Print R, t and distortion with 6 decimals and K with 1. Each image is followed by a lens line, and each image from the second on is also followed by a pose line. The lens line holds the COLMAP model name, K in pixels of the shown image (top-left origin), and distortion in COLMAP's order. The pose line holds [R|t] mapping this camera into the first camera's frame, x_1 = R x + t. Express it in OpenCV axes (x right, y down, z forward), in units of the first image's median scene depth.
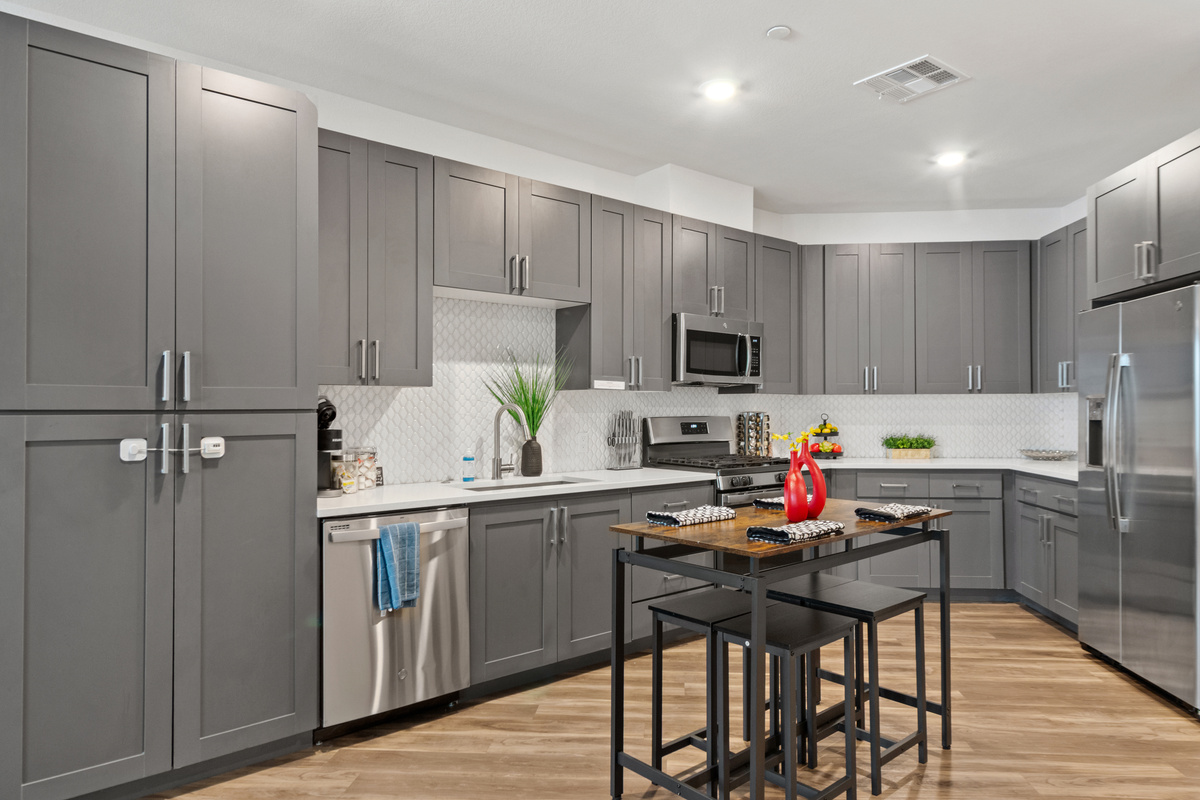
lens RADIAL K [[762.3, 0, 617.4], [0, 762.3, 400.4], [0, 0, 1]] dist [0.018966, -0.004294]
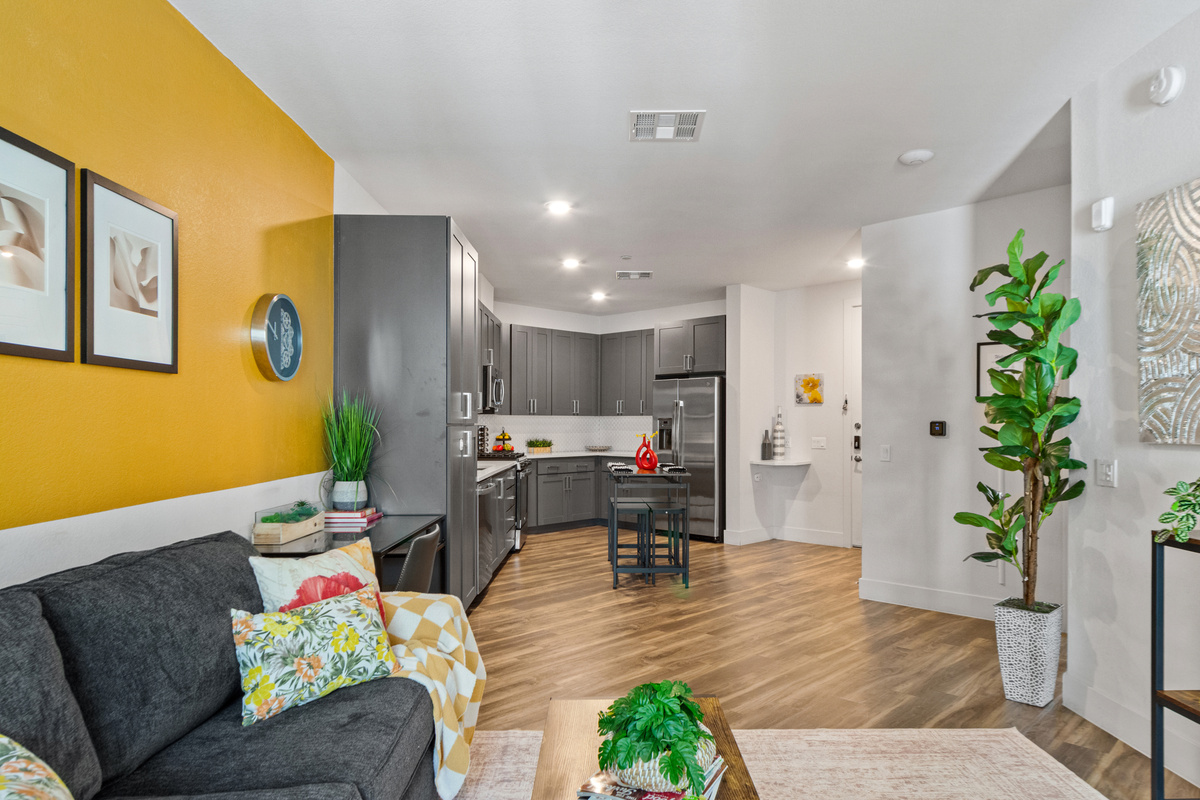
lens RADIAL K [[762.3, 0, 635.2], [0, 762.3, 430.3], [0, 0, 1]] dist [0.018966, -0.004294]
pose [[0.619467, -0.003776, 0.785014, -1.095191], [-0.011375, 0.999840, 0.013786, -0.000970], [-0.784941, -0.017470, 0.619325, -0.296307]]
